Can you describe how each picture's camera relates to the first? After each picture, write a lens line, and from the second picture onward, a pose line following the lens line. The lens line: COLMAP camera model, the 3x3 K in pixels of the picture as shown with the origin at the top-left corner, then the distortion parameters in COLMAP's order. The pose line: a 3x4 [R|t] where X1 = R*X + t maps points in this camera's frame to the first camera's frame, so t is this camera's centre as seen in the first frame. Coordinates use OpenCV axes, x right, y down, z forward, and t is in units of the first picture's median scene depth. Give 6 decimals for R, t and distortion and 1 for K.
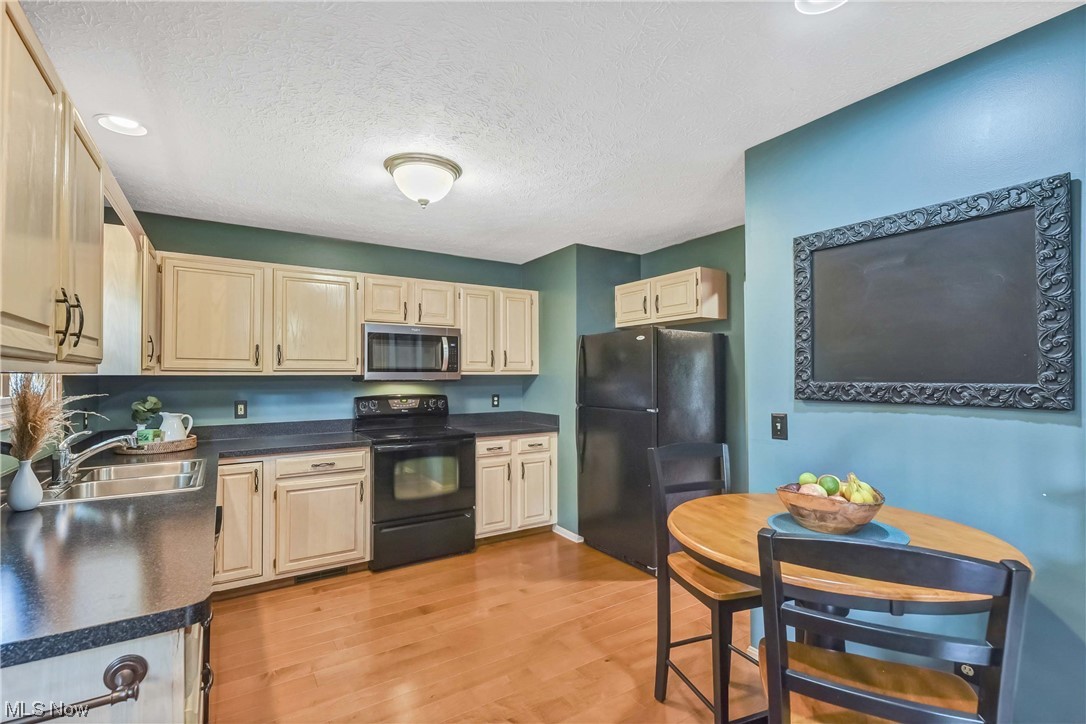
lens RADIAL K [[509.8, 0, 540.3], [0, 509.8, 364.5], [0, 0, 1]] dist [0.002304, -0.000572]
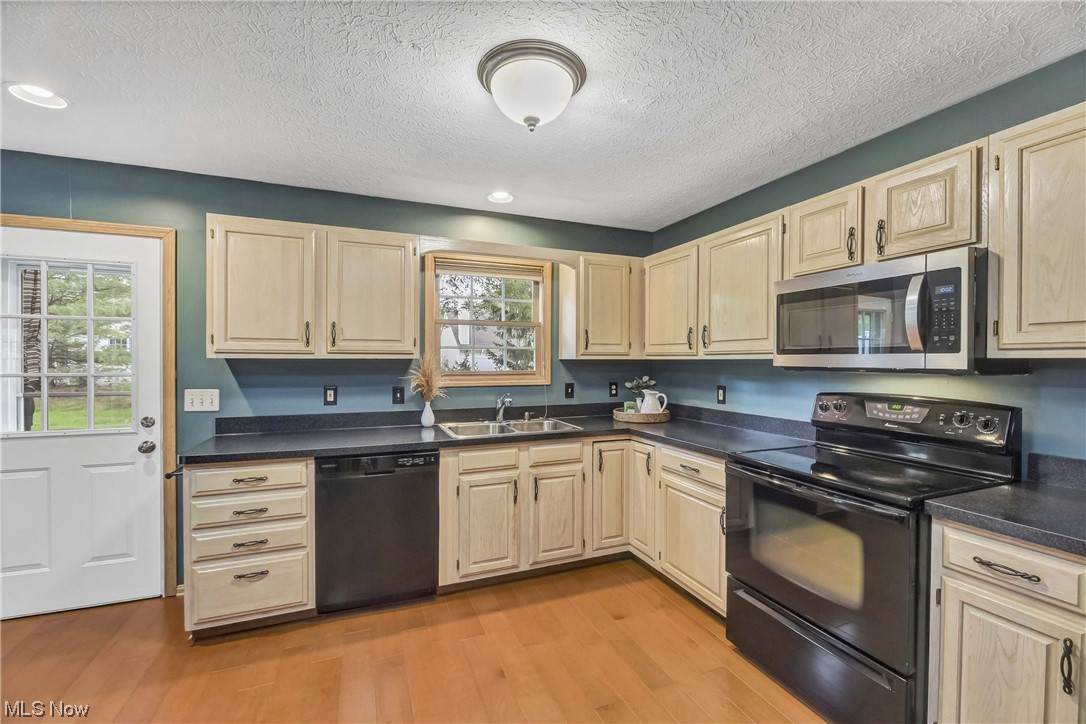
lens RADIAL K [[442.7, 0, 520.9], [0, 442.7, 360.7], [0, 0, 1]] dist [-0.000751, -0.001370]
pose [[-0.211929, 0.005321, -0.977271, 0.343266], [0.022912, 0.999737, 0.000475, 0.017145], [0.977017, -0.022290, -0.211995, 0.921644]]
